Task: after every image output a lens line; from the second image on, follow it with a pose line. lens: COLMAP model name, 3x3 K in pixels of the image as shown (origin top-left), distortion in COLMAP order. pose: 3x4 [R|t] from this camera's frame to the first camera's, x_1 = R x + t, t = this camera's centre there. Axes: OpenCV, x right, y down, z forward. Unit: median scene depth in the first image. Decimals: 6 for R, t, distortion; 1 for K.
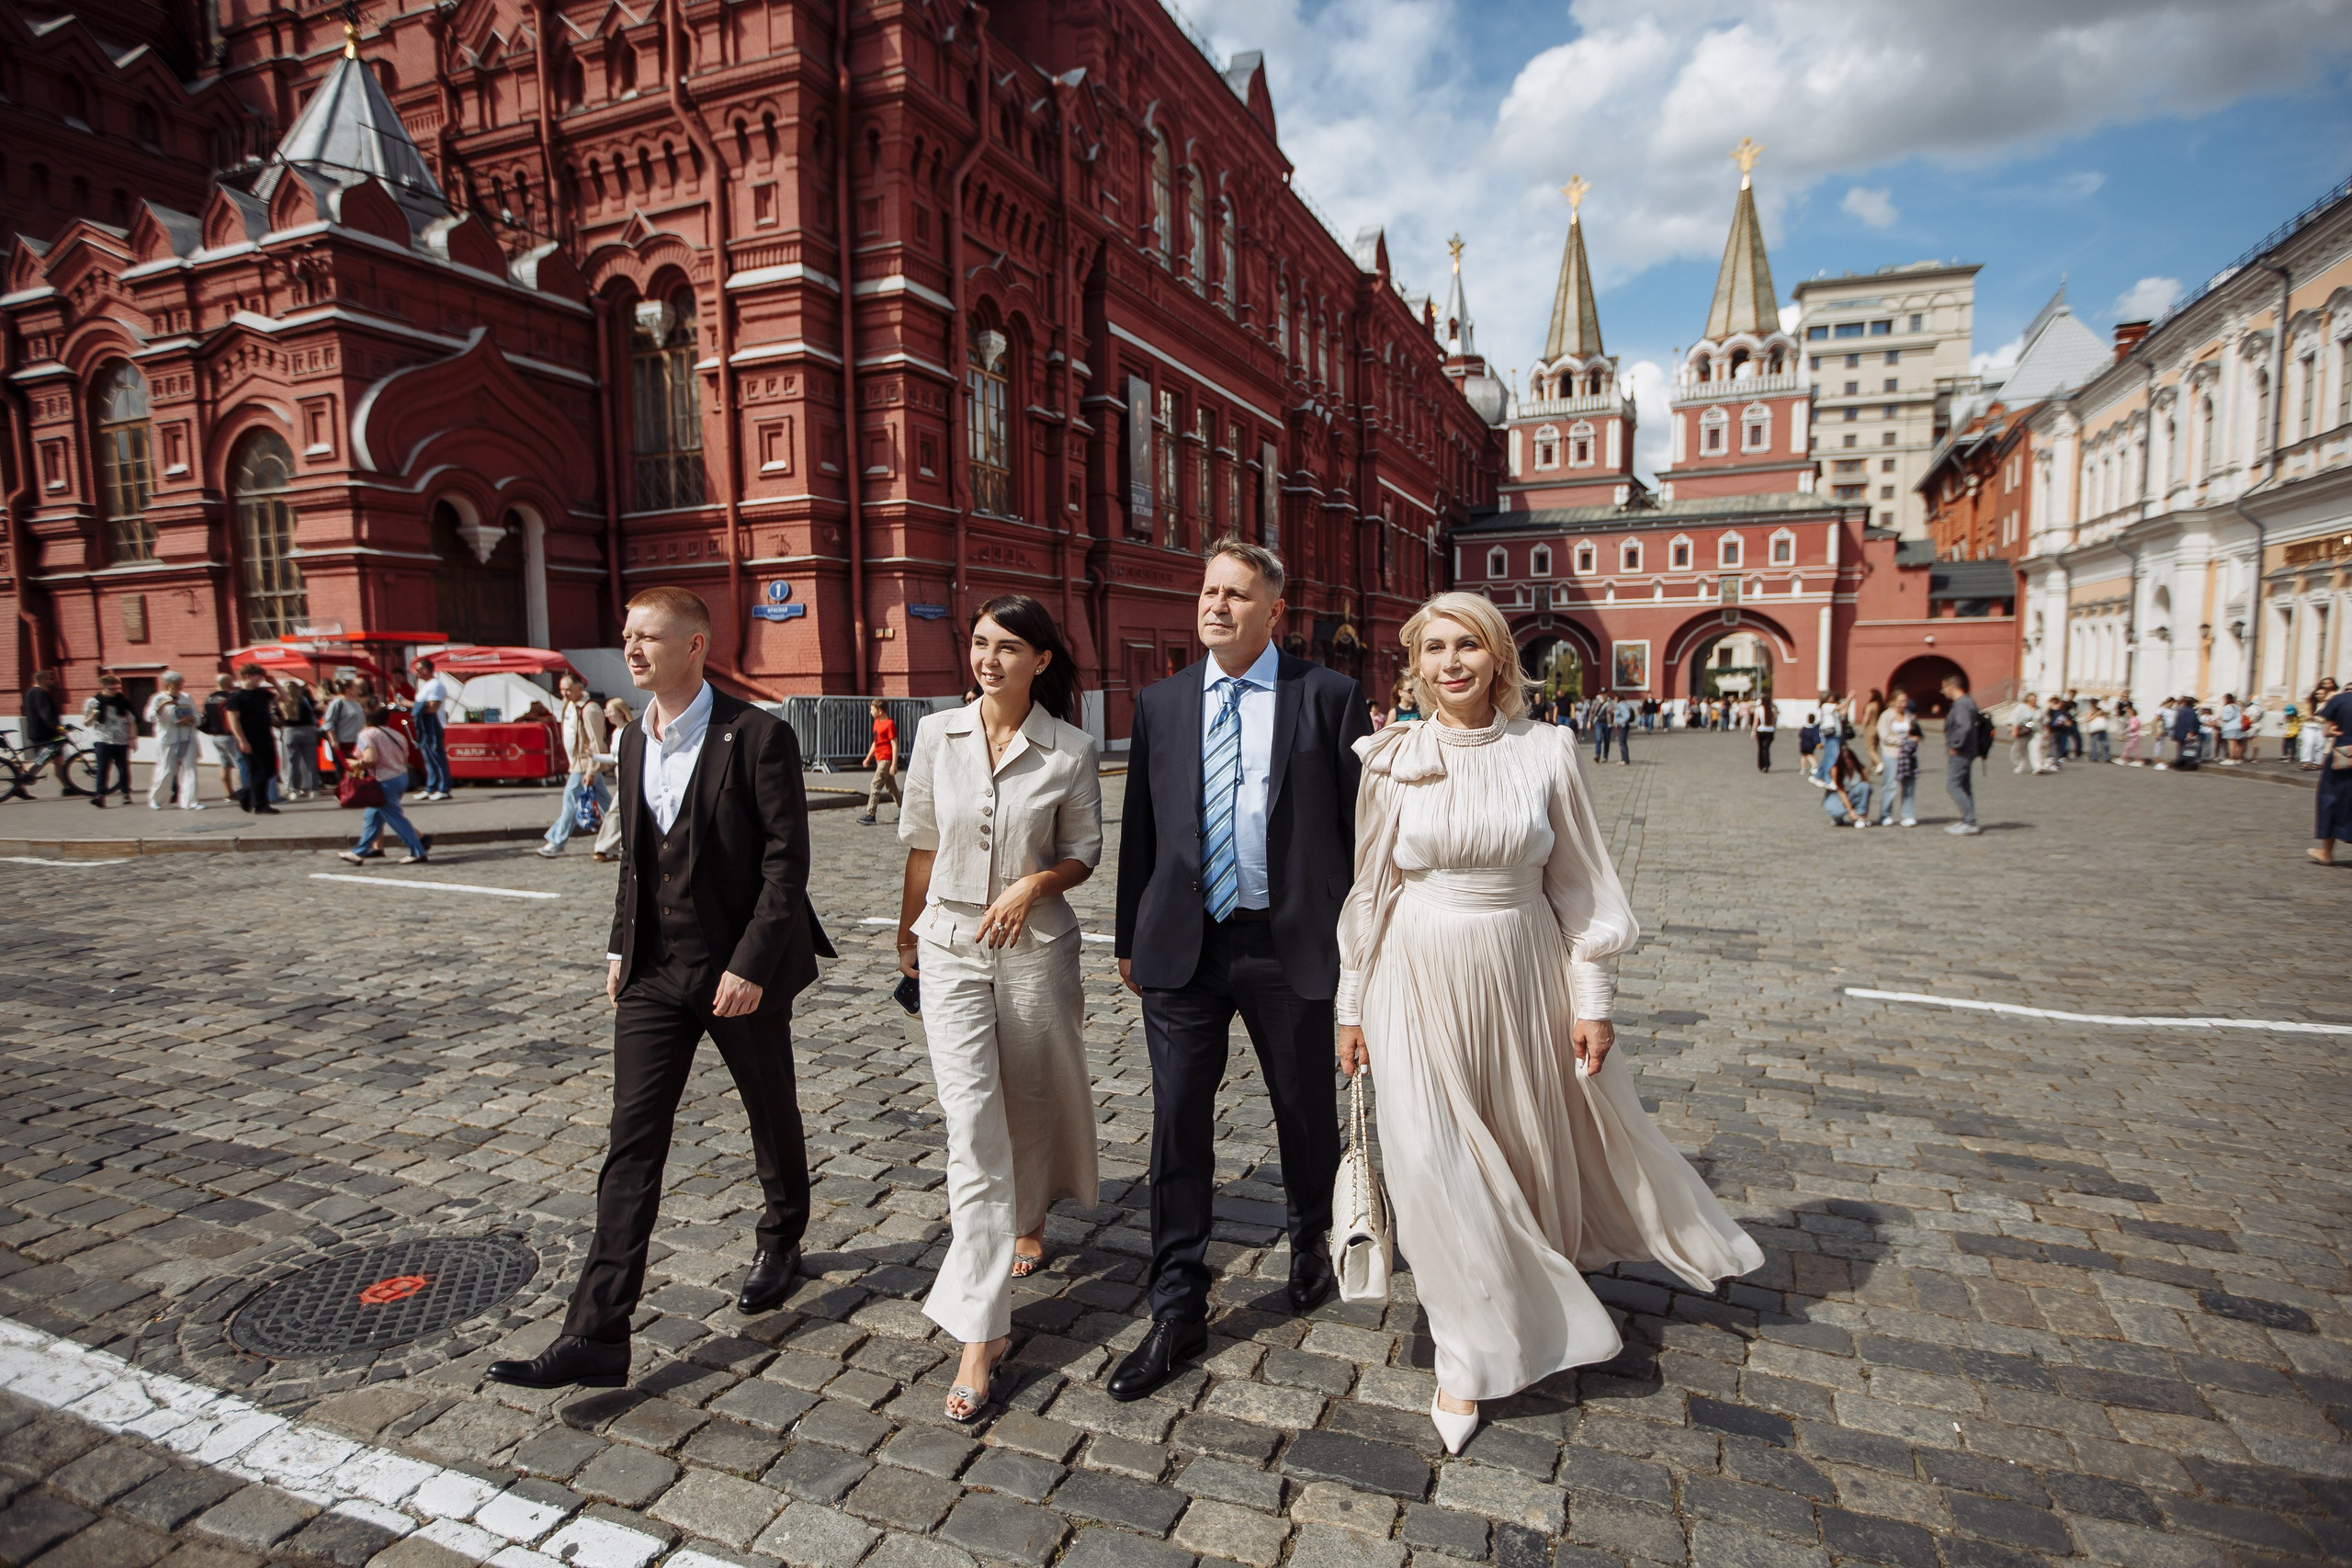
lens RADIAL K [[1224.5, 0, 1177.3], [0, 1224.5, 780.7], [0, 0, 1]] dist [-0.041381, 0.023467]
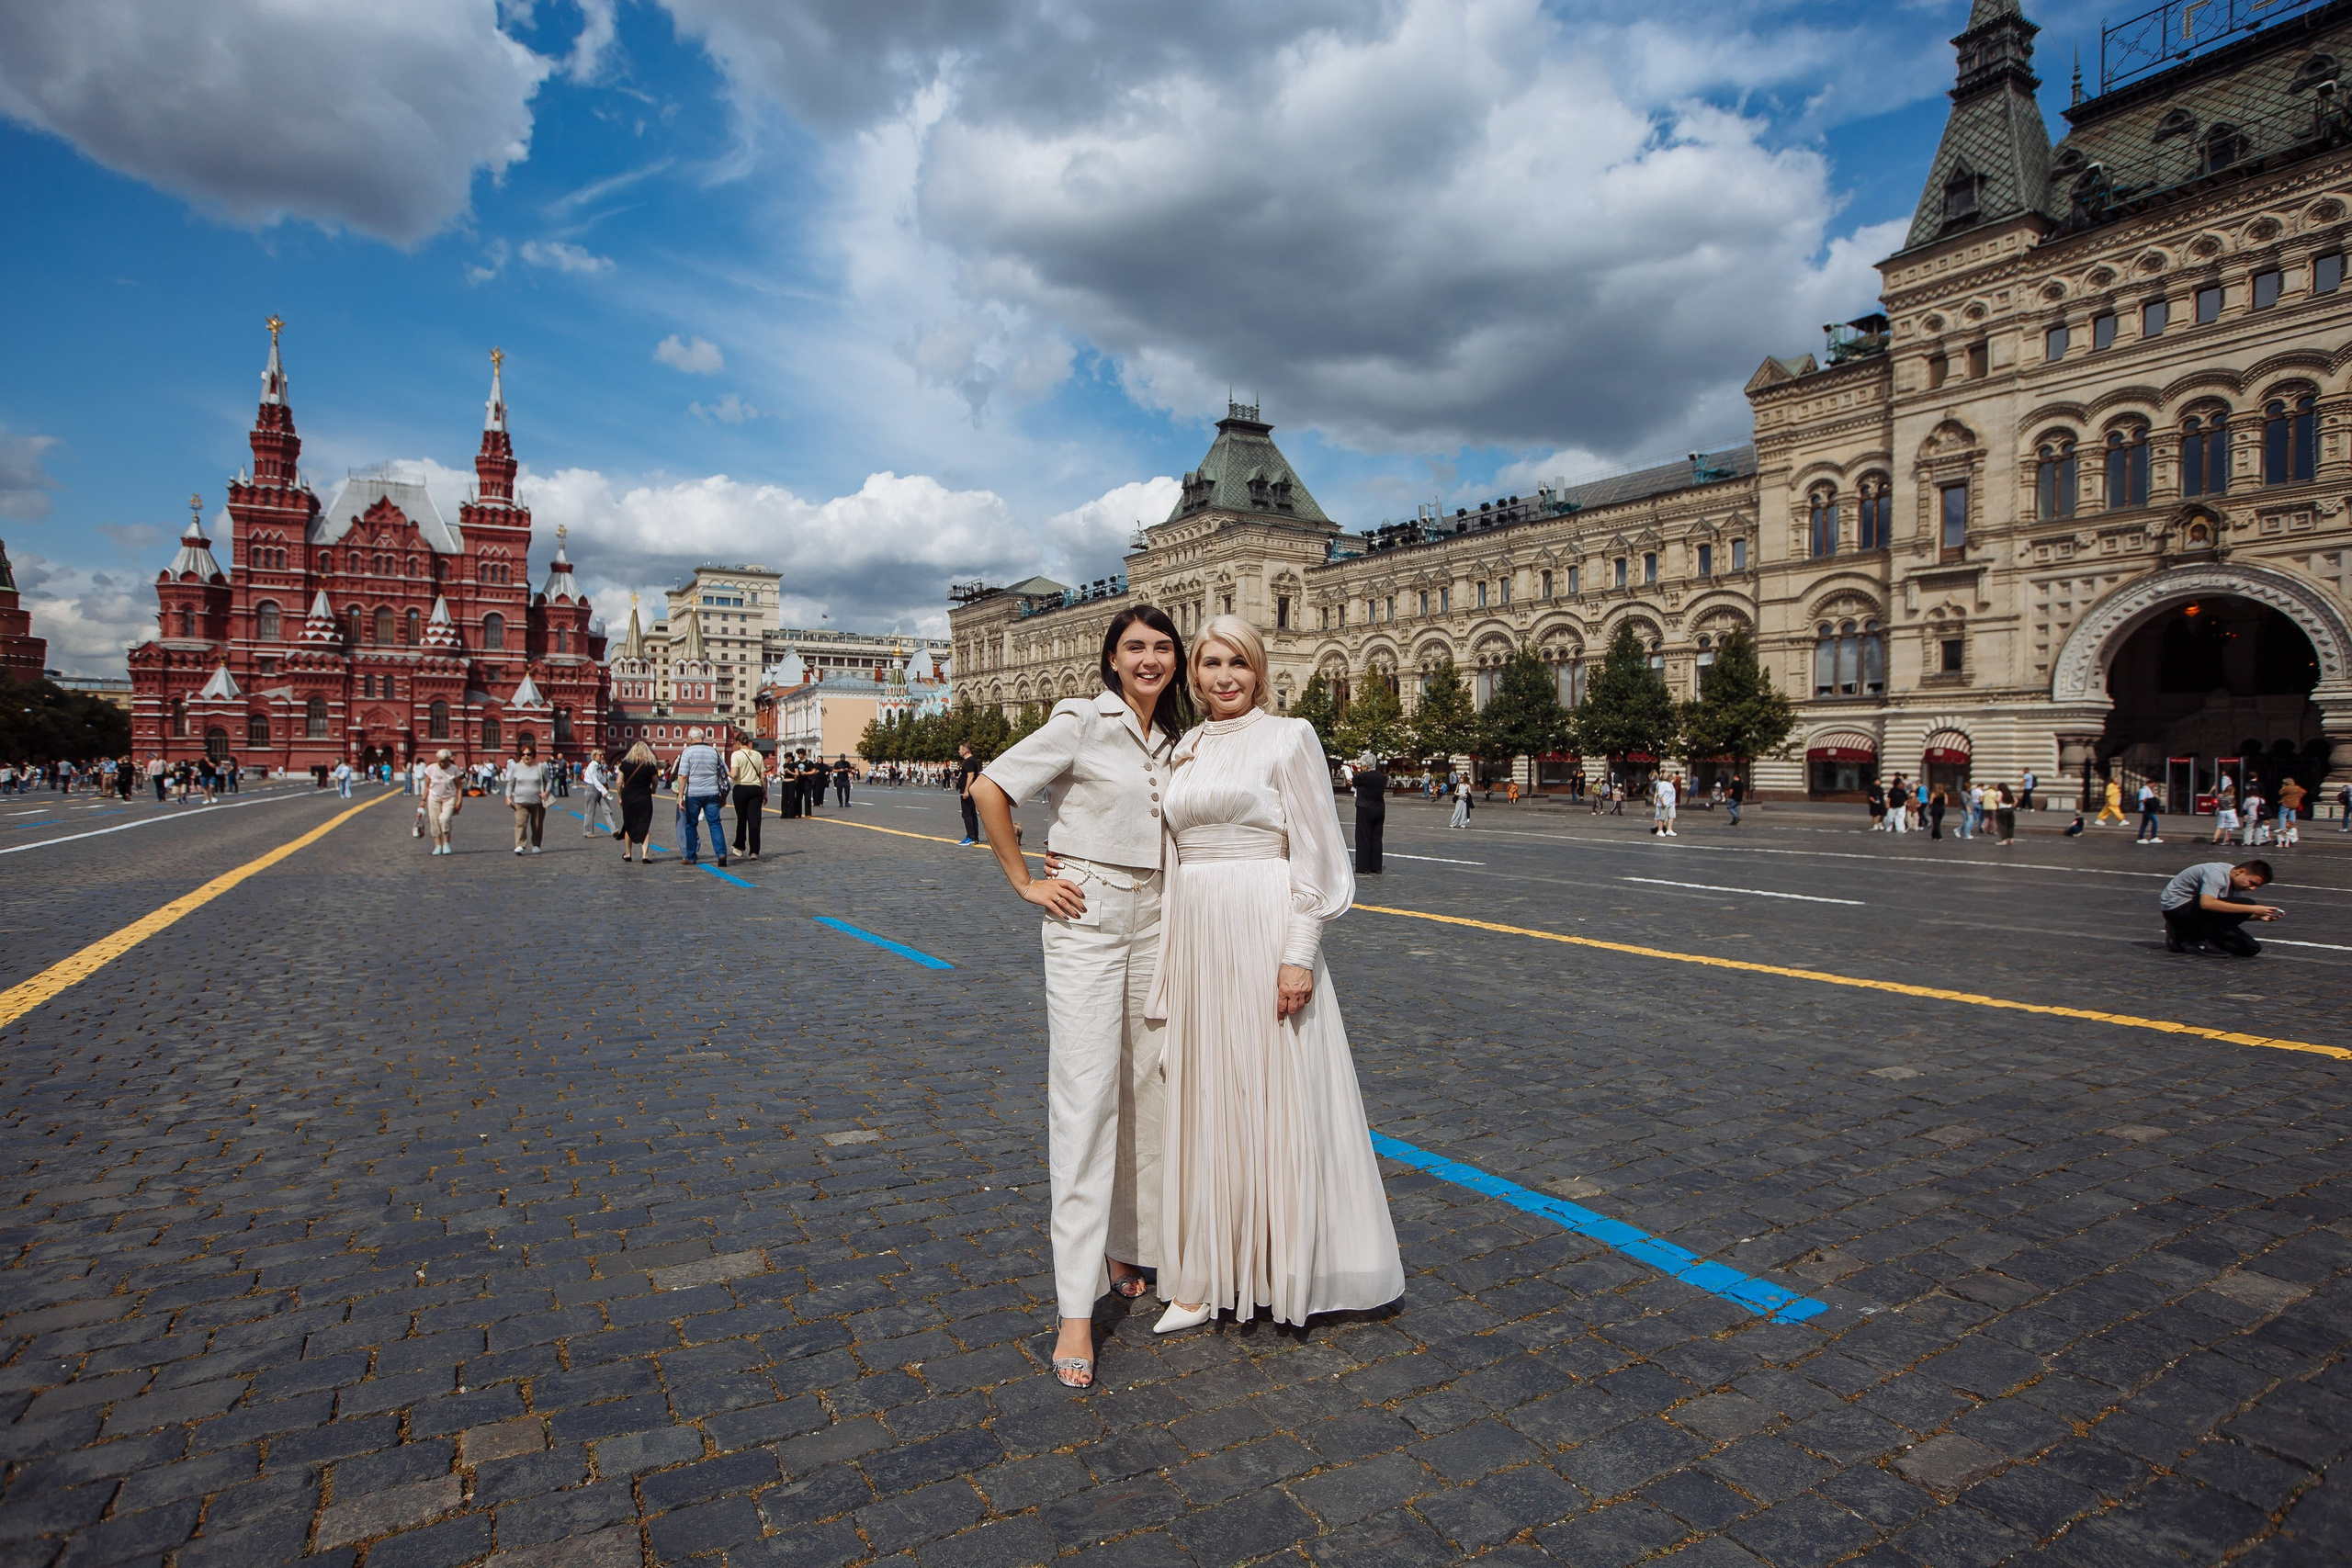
lens RADIAL K [[1224.5, 0, 1177.3], [0, 1224.5, 780.7], [0, 0, 1]] dist [-0.041381, 0.023467]
pose [[0.649100, 0.010119, 0.760636, -1.035961], [0.053658, 0.996812, -0.059051, 0.171001], [-0.758809, 0.079144, 0.646487, -1.814205]]
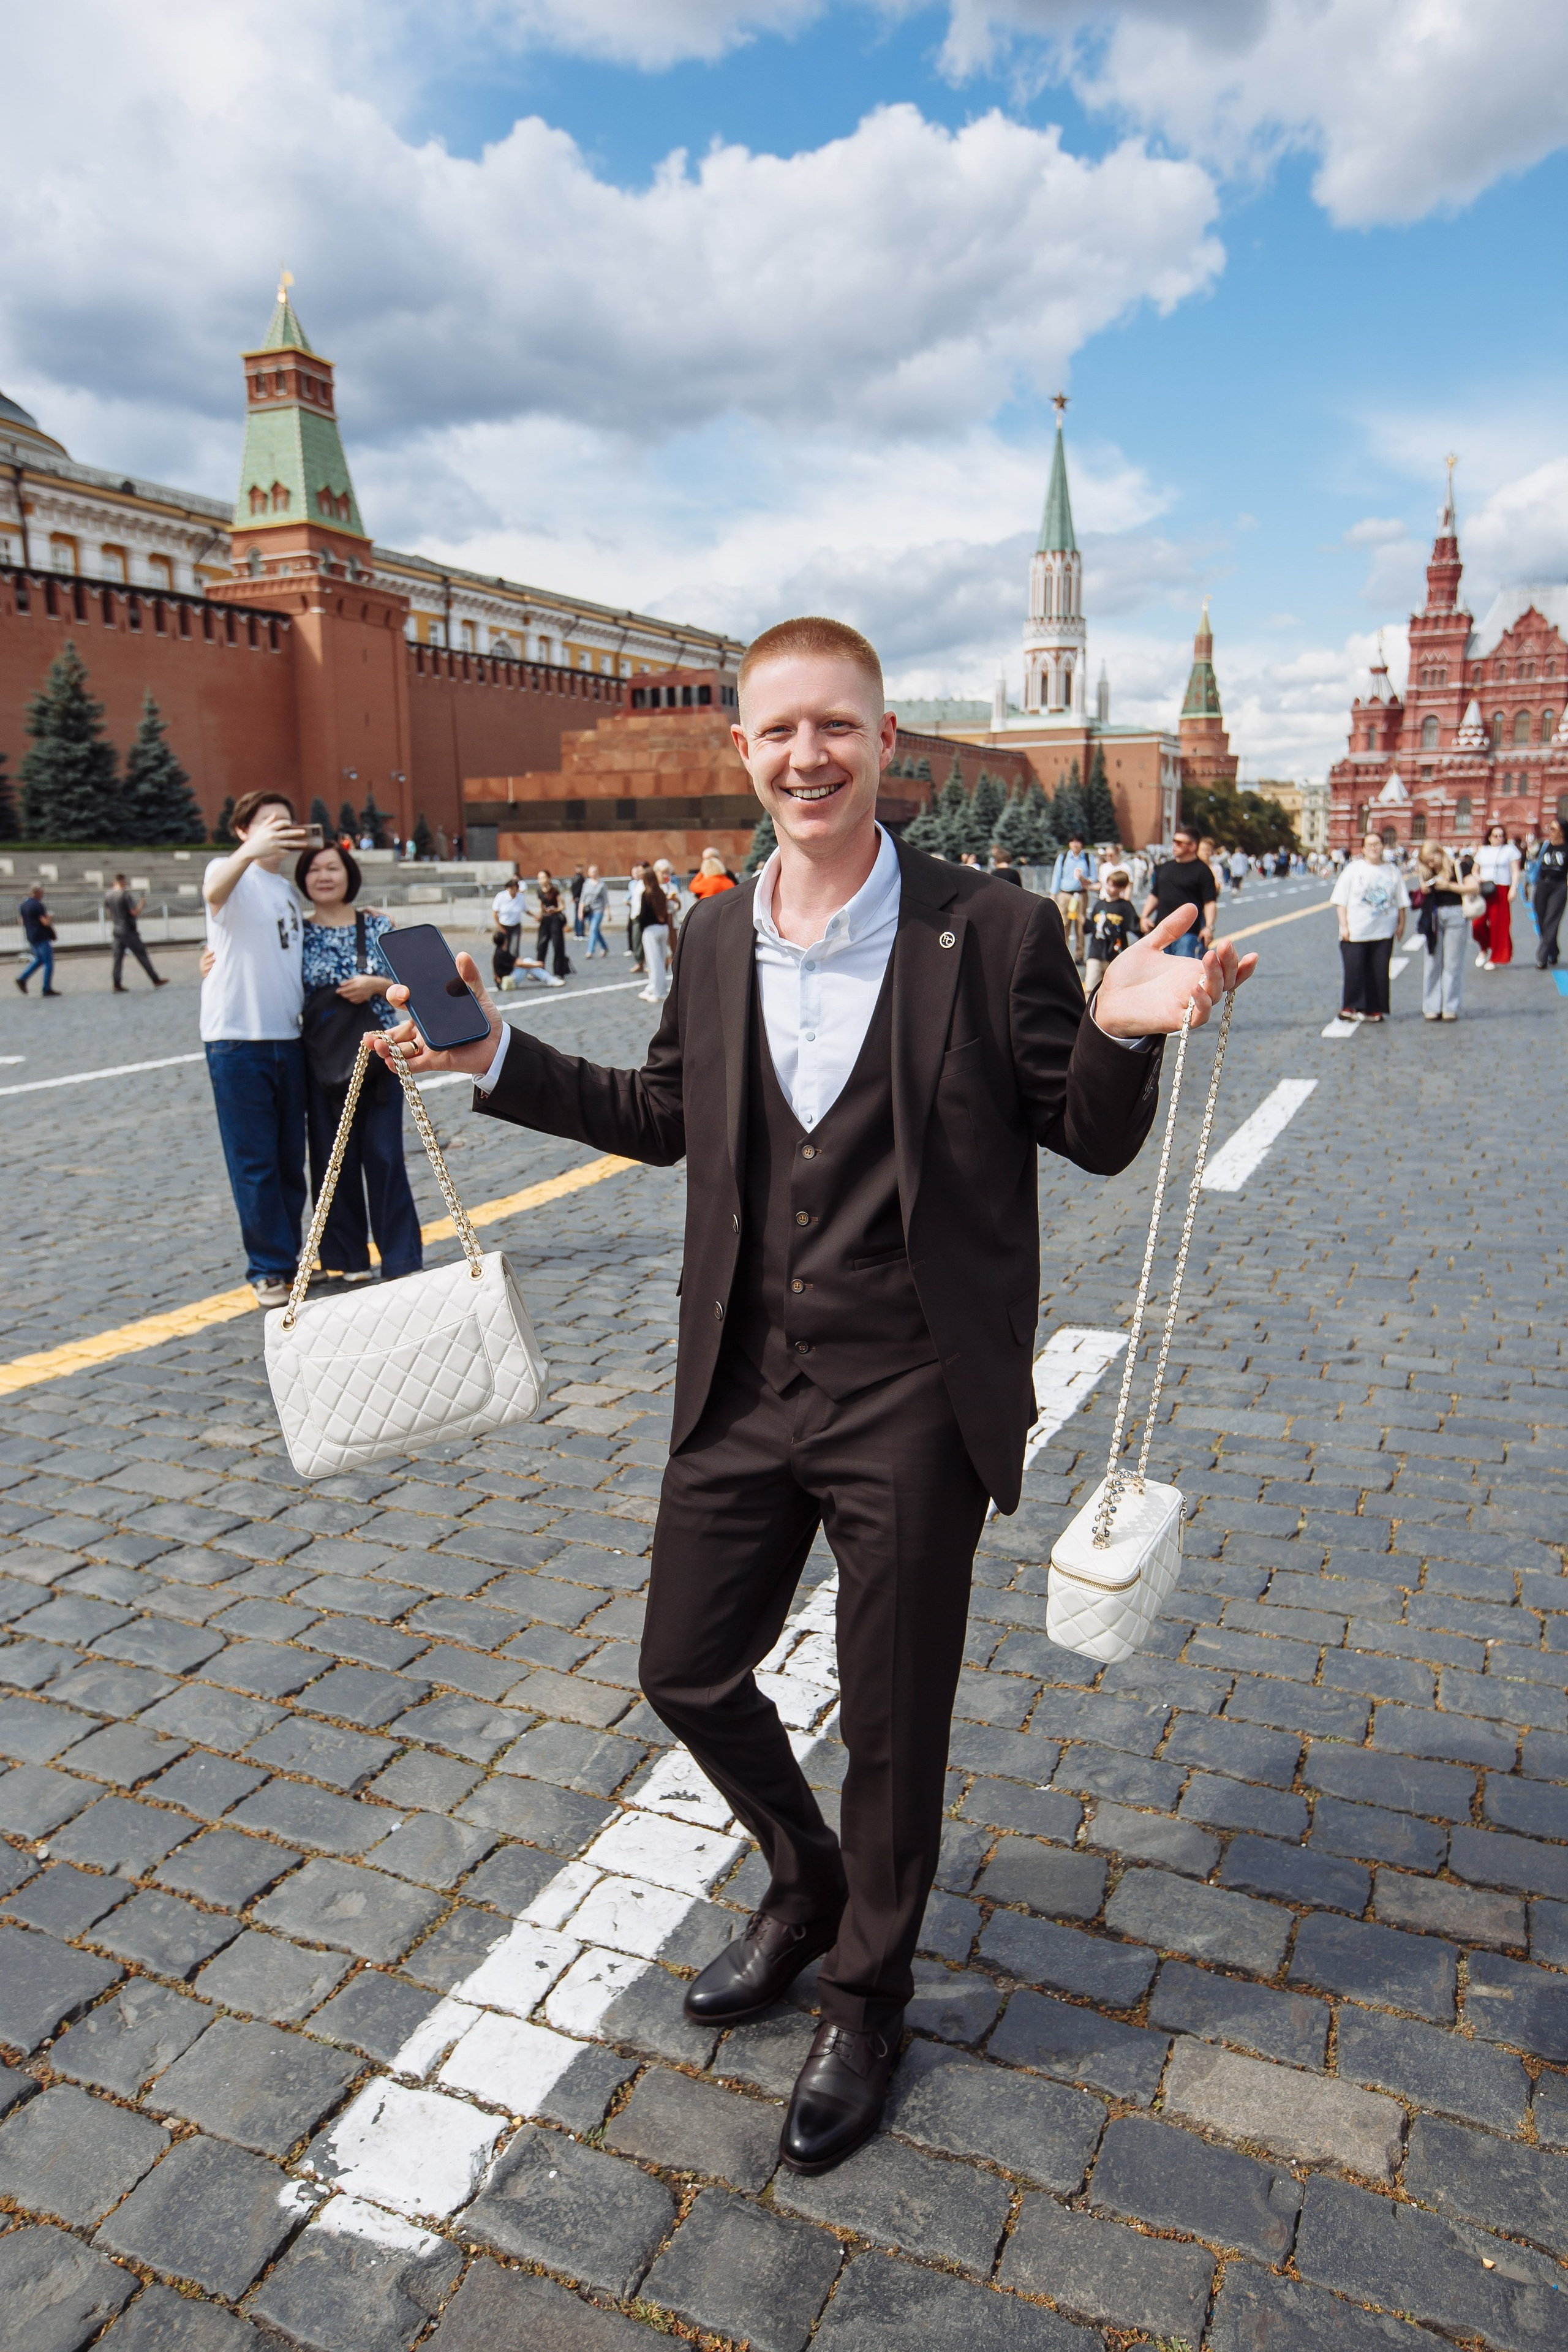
lens RADIAL K [[1537.5, 0, 784.0], [0, 1537.5, 1176.0], [0, 0, 1]] dist [-0.010777, 0.036455]
pose [[0.993340, 0.023962, -0.112705, -1.381405], [-0.011432, 0.993806, 0.110538, 0.252902], [0.114656, -0.108513, 0.987461, -2.593983]]
